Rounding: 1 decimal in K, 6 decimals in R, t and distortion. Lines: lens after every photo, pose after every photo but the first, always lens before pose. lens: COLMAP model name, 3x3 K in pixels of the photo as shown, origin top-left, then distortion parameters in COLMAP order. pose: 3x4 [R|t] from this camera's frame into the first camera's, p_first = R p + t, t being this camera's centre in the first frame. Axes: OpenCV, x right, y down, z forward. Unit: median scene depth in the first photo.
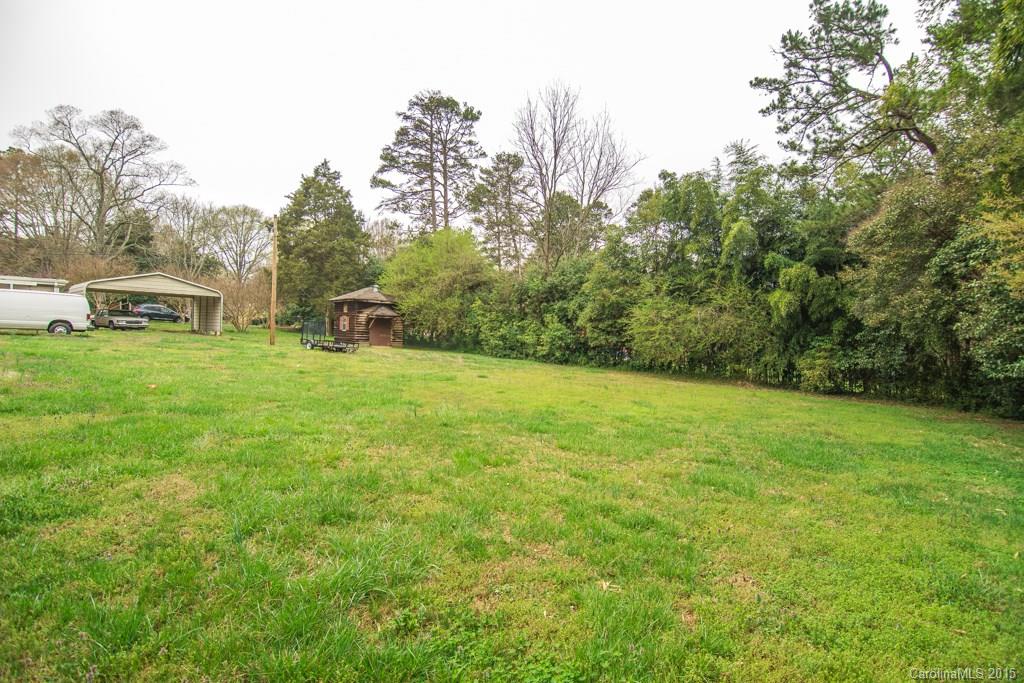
lens RADIAL K [[495.1, 0, 515.8], [0, 495.1, 340.8], [0, 0, 1]] dist [-0.007743, -0.009767]
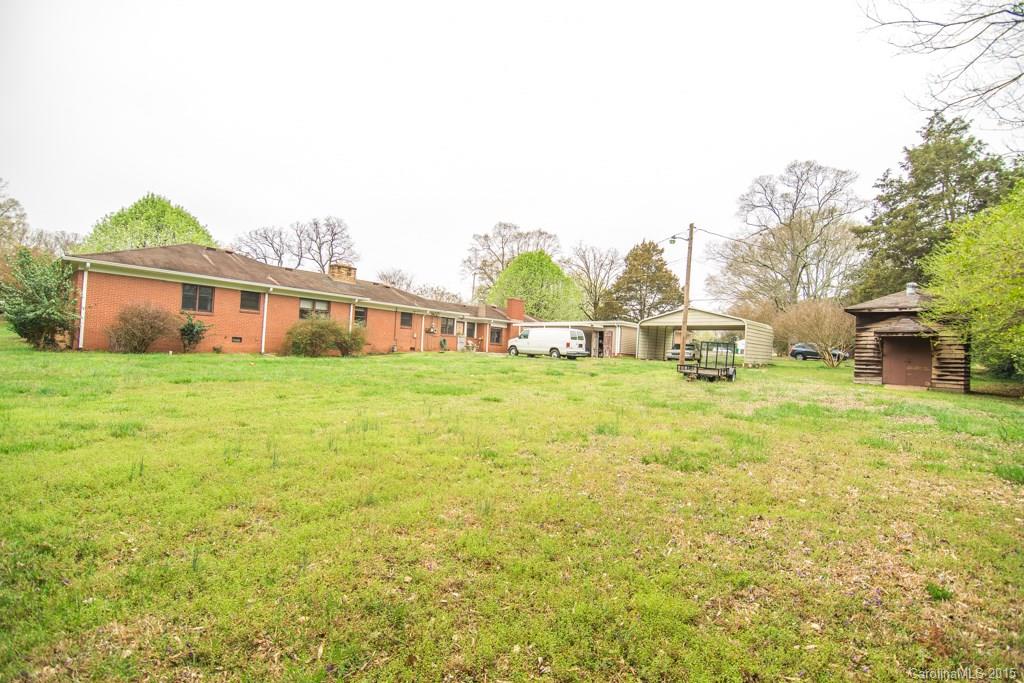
lens RADIAL K [[495.1, 0, 515.3], [0, 495.1, 340.8], [0, 0, 1]] dist [-0.007743, -0.009767]
pose [[0.021203, -0.058549, -0.998059, 0.724464], [-0.055541, 0.996673, -0.059648, 0.043471], [0.998231, 0.056698, 0.017881, 1.312389]]
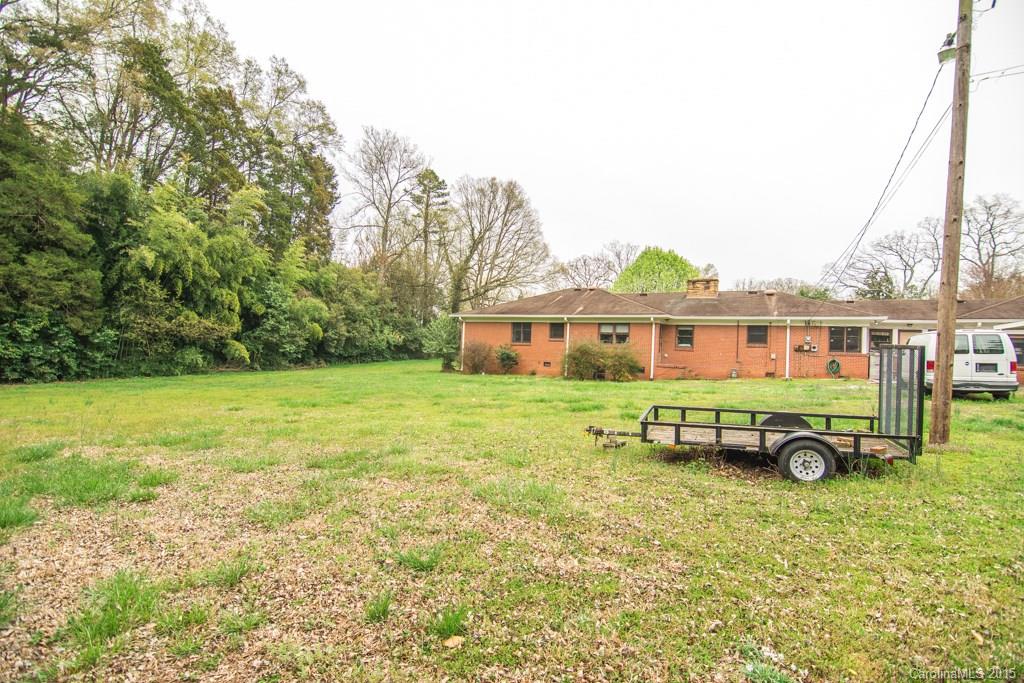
lens RADIAL K [[495.1, 0, 515.4], [0, 495.1, 343.3], [0, 0, 1]] dist [-0.007743, -0.009767]
pose [[-0.969944, -0.069954, -0.233054, -0.373385], [-0.067750, 0.997550, -0.017459, -0.049500], [0.233704, -0.001145, -0.972307, 2.323920]]
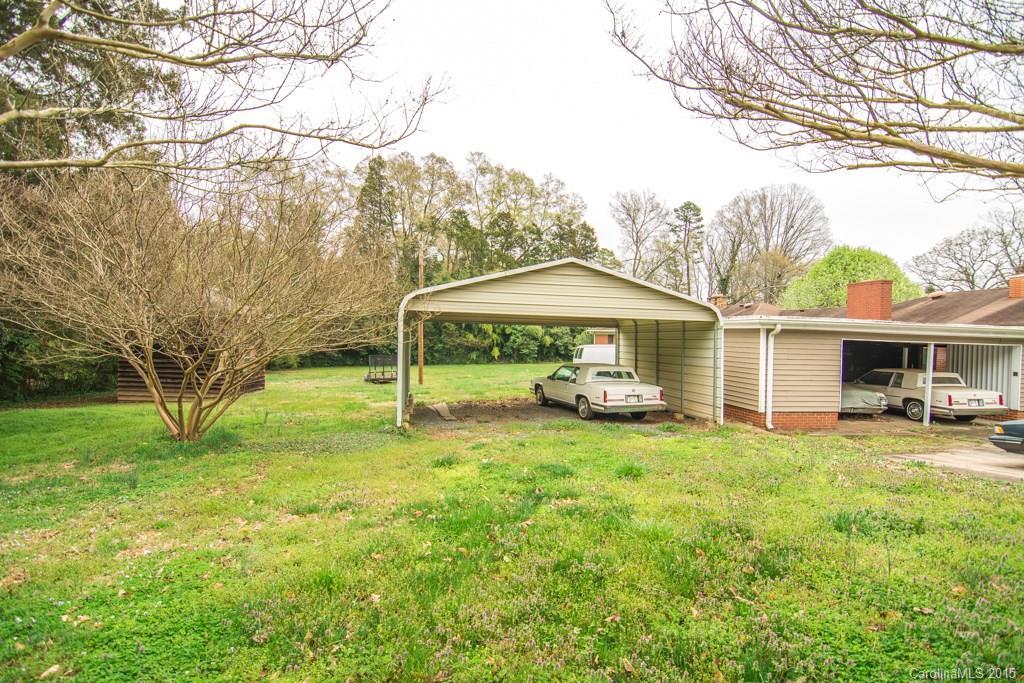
lens RADIAL K [[495.1, 0, 516.7], [0, 495.1, 343.8], [0, 0, 1]] dist [-0.007743, -0.009767]
pose [[-0.784443, -0.058500, 0.617435, -2.334446], [-0.043229, 0.998278, 0.039662, -0.215756], [-0.618692, 0.004421, -0.785621, 3.111691]]
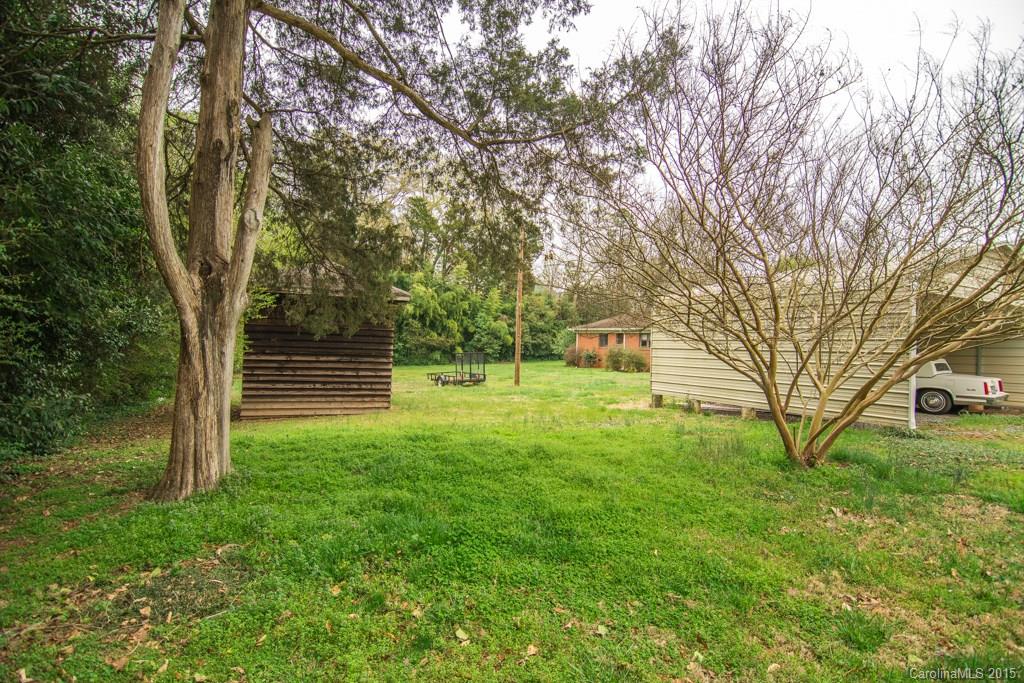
lens RADIAL K [[495.1, 0, 516.5], [0, 495.1, 341.6], [0, 0, 1]] dist [-0.007743, -0.009767]
pose [[-0.925212, -0.055784, 0.375327, -1.538847], [-0.052794, 0.998439, 0.018253, -0.151267], [-0.375759, -0.002927, -0.926713, 3.382274]]
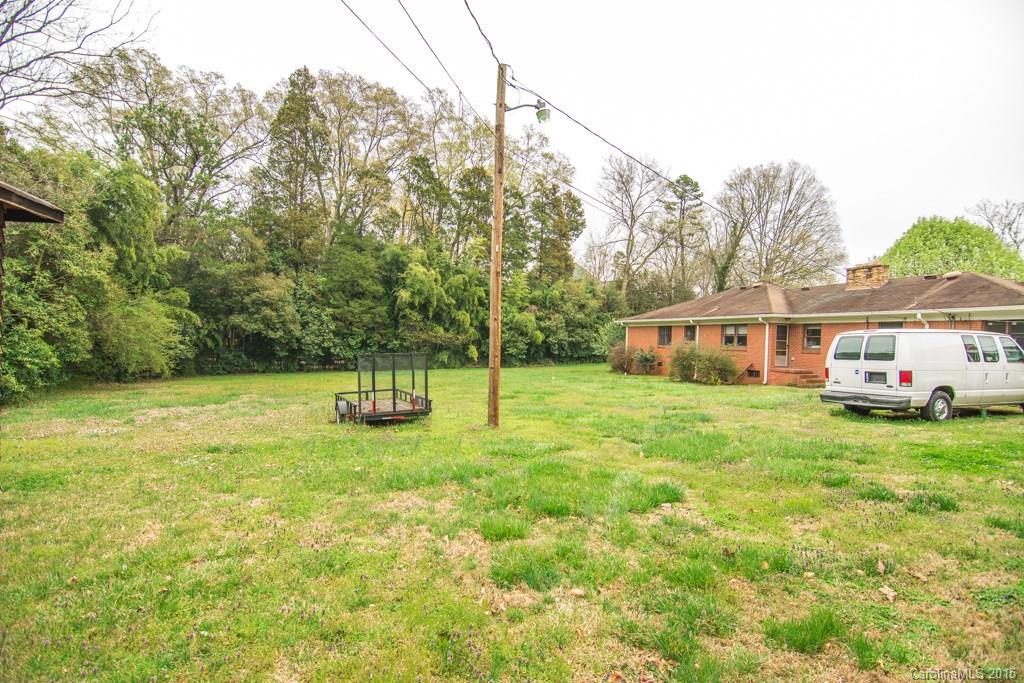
lens RADIAL K [[495.1, 0, 515.3], [0, 495.1, 344.3], [0, 0, 1]] dist [-0.007743, -0.009767]
pose [[-0.882773, -0.057835, 0.466227, -1.314876], [-0.050466, 0.998325, 0.028288, -0.123032], [-0.467082, 0.001444, -0.884213, 2.540198]]
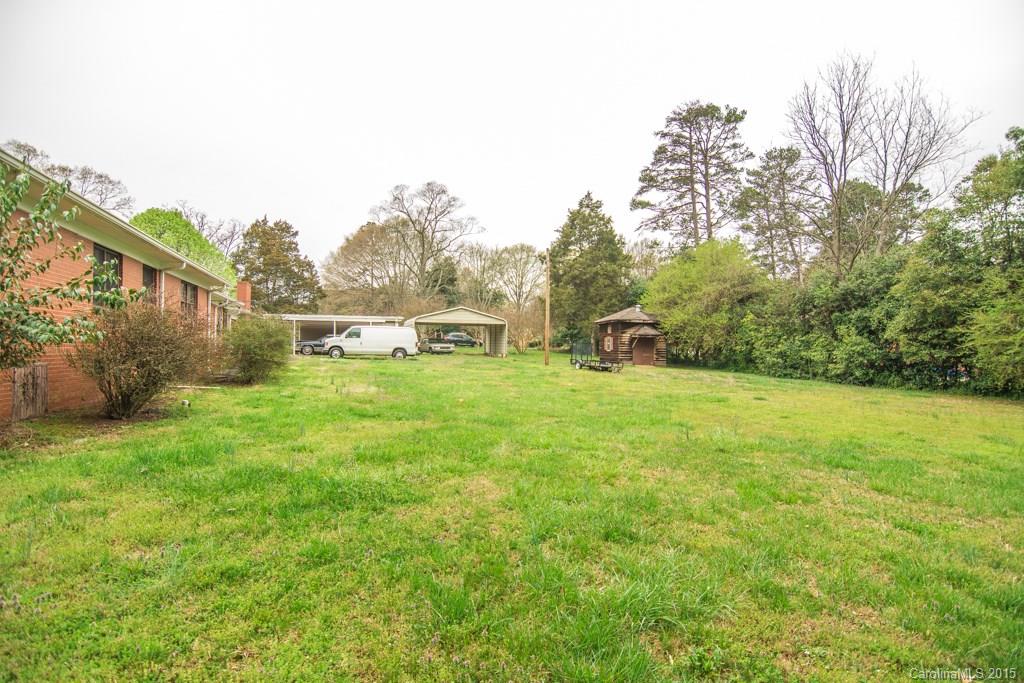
lens RADIAL K [[495.1, 0, 516.4], [0, 495.1, 341.9], [0, 0, 1]] dist [-0.007743, -0.009767]
pose [[0.869134, -0.031529, -0.493571, -0.004613], [0.013591, 0.999112, -0.039888, -0.000535], [0.494390, 0.027960, 0.868790, -0.000246]]
